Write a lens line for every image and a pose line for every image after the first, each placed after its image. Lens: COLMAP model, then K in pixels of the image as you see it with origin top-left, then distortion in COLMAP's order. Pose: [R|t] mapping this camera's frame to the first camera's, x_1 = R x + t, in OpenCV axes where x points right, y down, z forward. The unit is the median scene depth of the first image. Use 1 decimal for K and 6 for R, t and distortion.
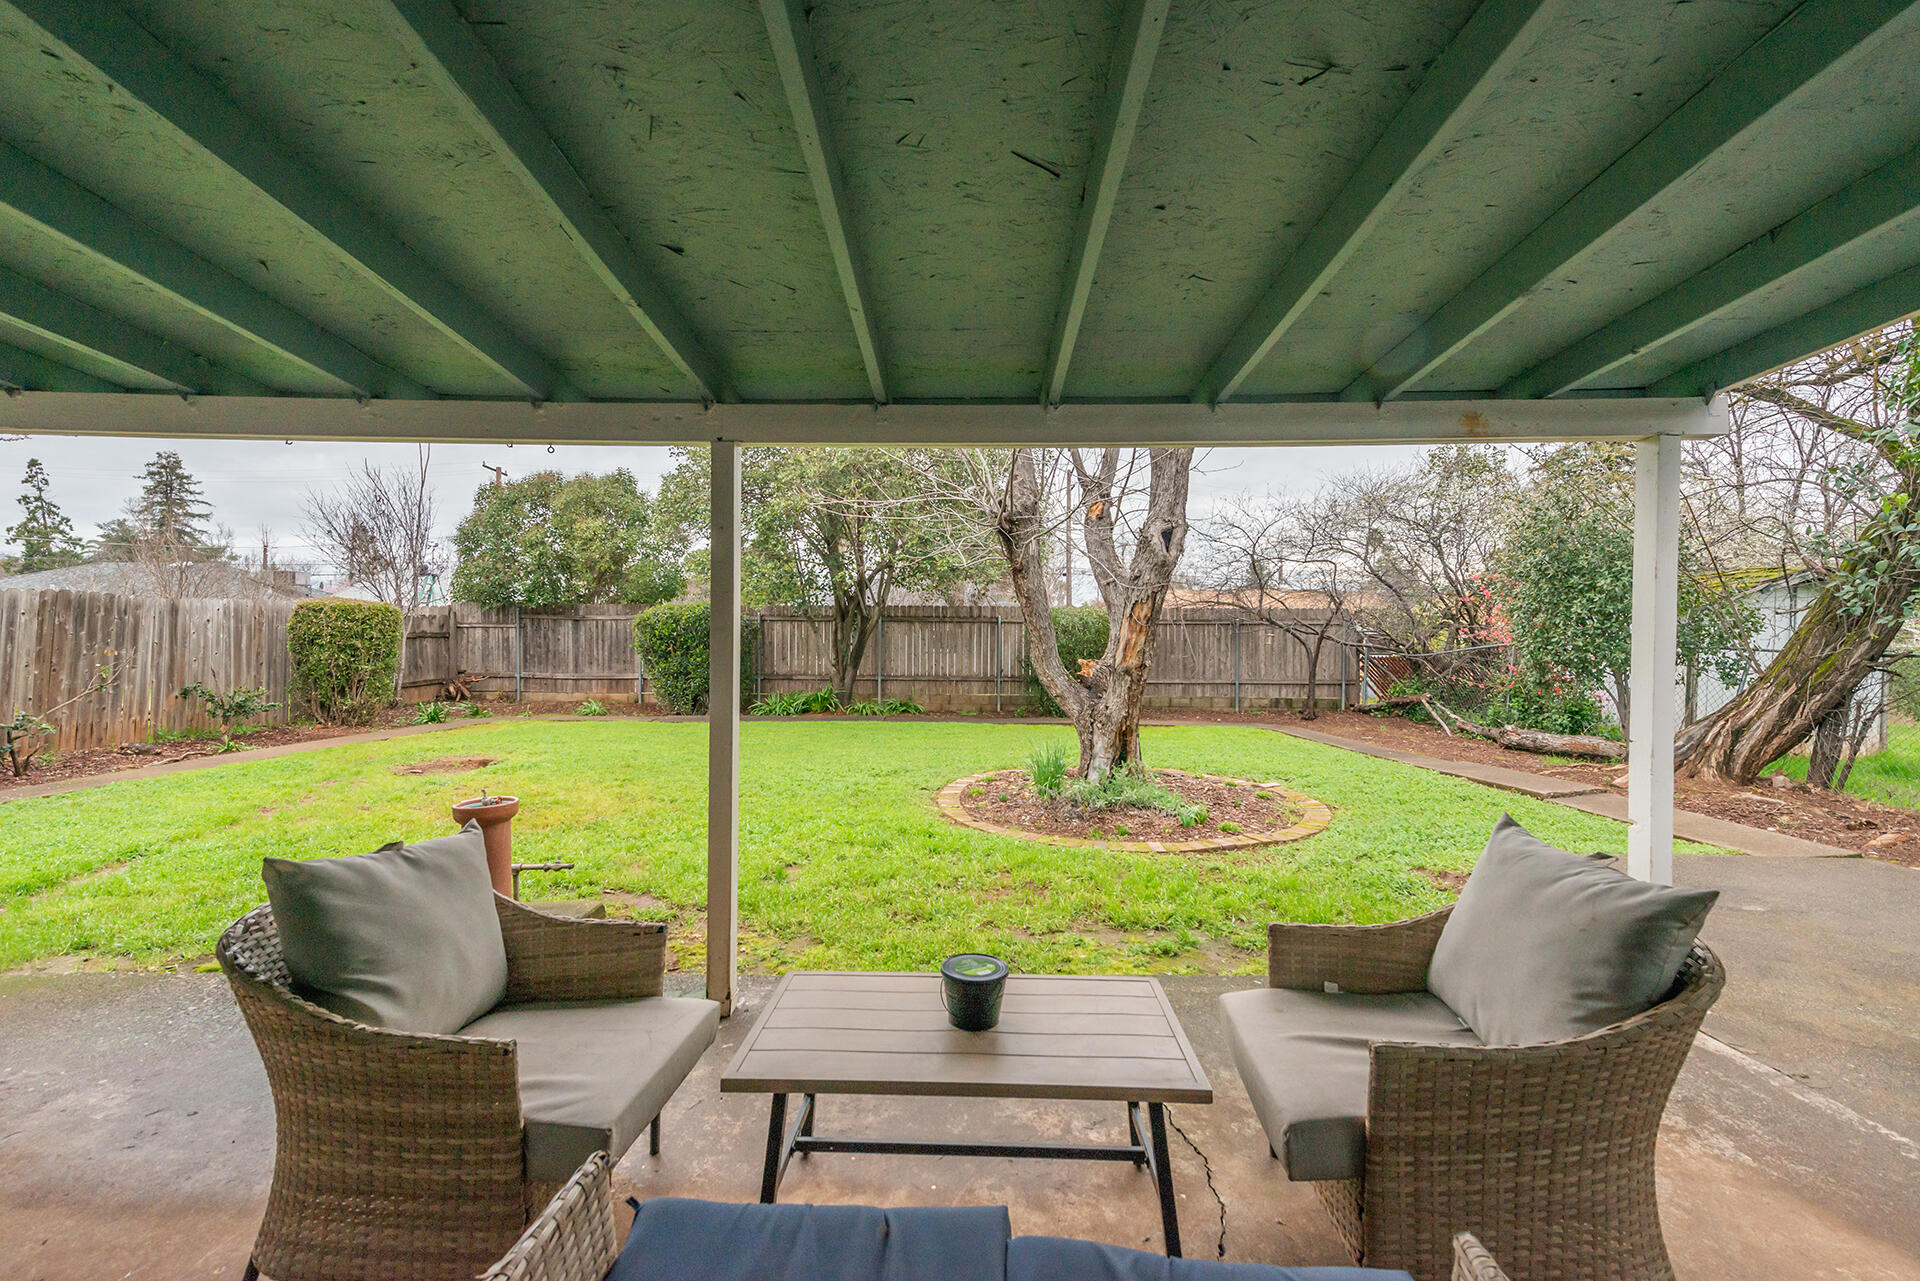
lens RADIAL K [[760.8, 0, 975.6], [0, 760.8, 642.0], [0, 0, 1]] dist [0.016844, -0.007003]
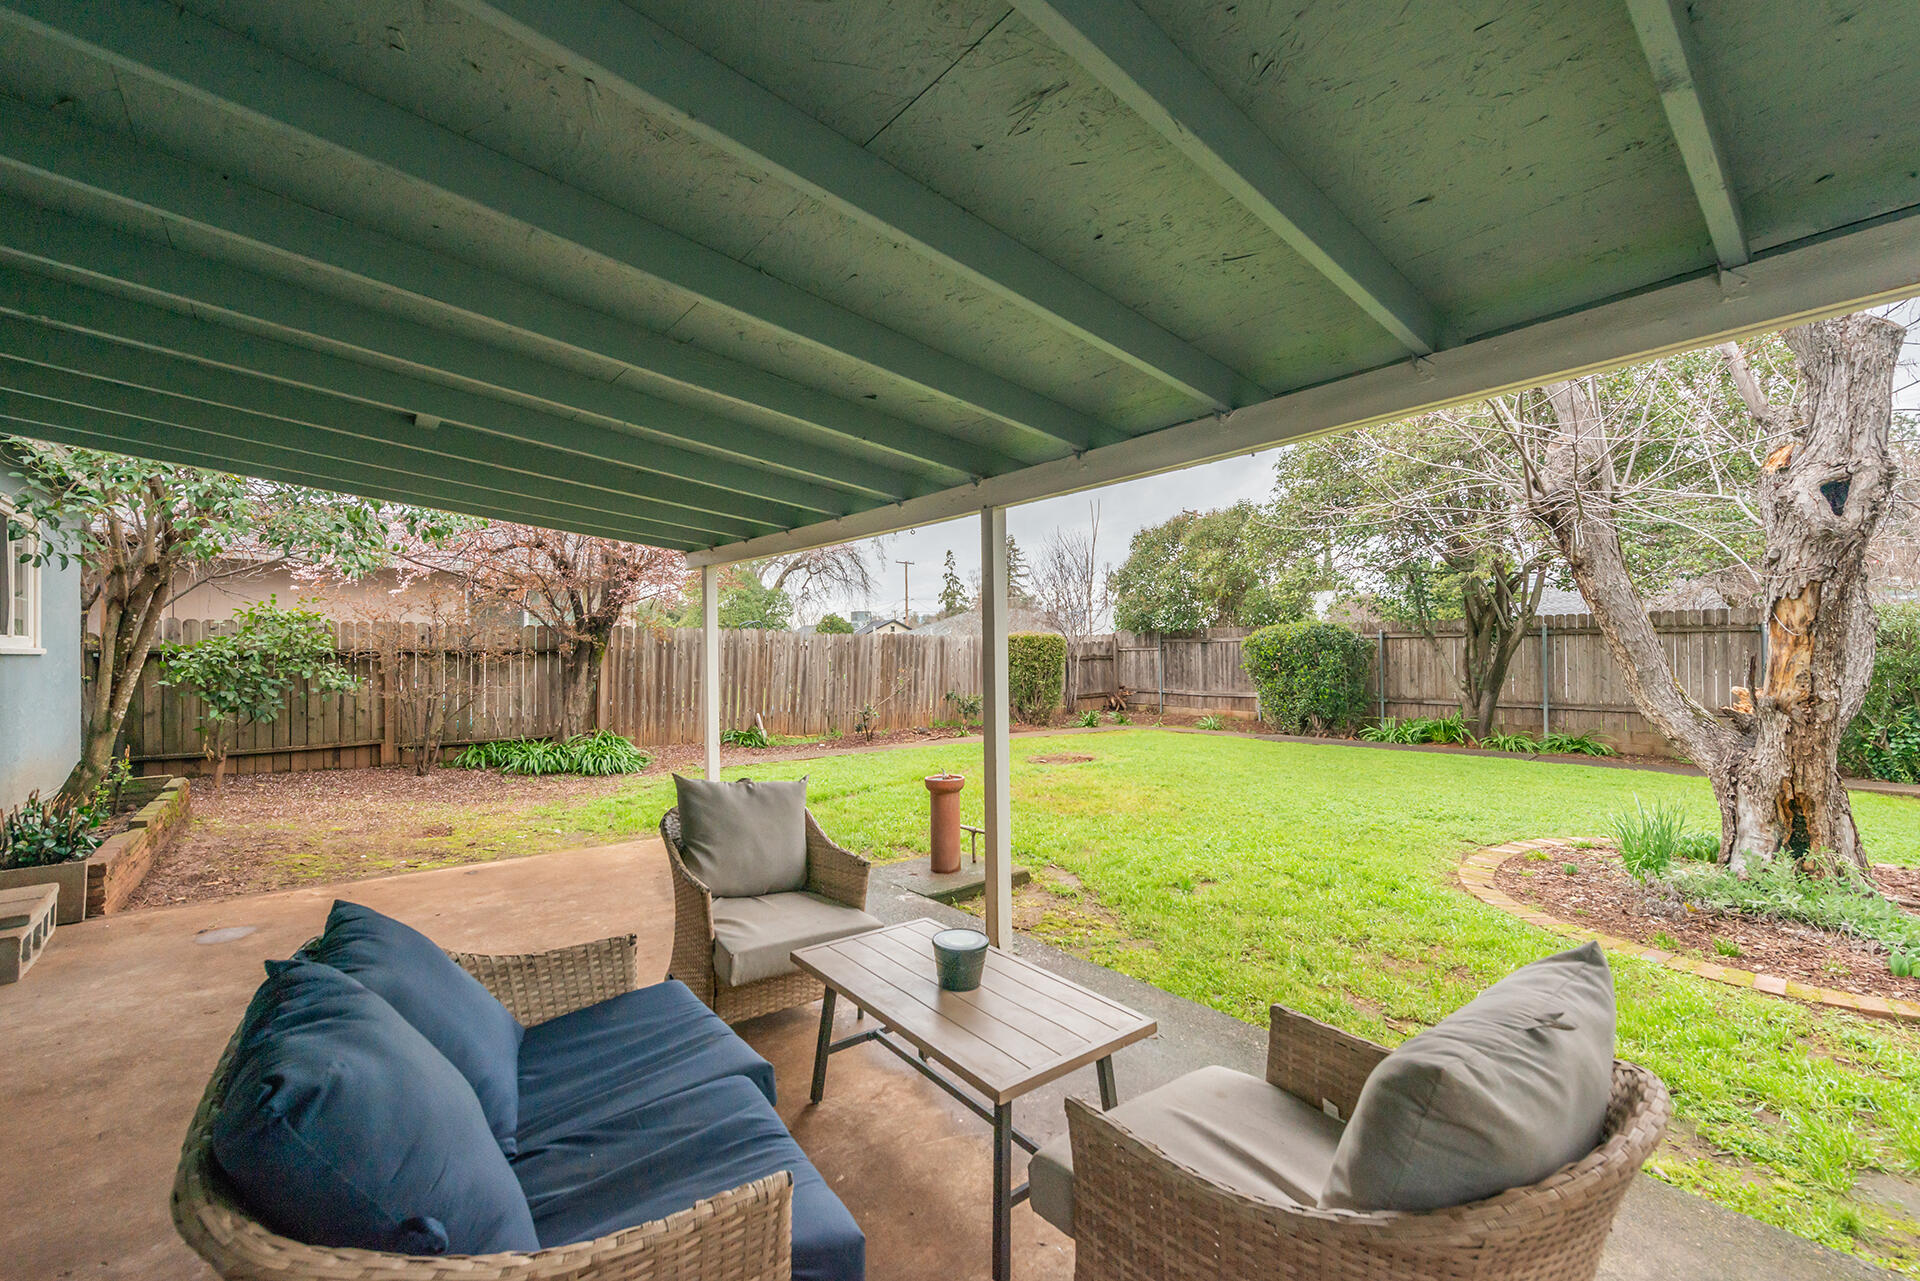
lens RADIAL K [[760.8, 0, 975.6], [0, 760.8, 642.0], [0, 0, 1]] dist [0.016844, -0.007003]
pose [[0.650357, -0.024169, -0.759244, 0.116470], [0.004585, 0.999600, -0.027893, -0.000569], [0.759615, 0.014659, 0.650208, 0.029877]]
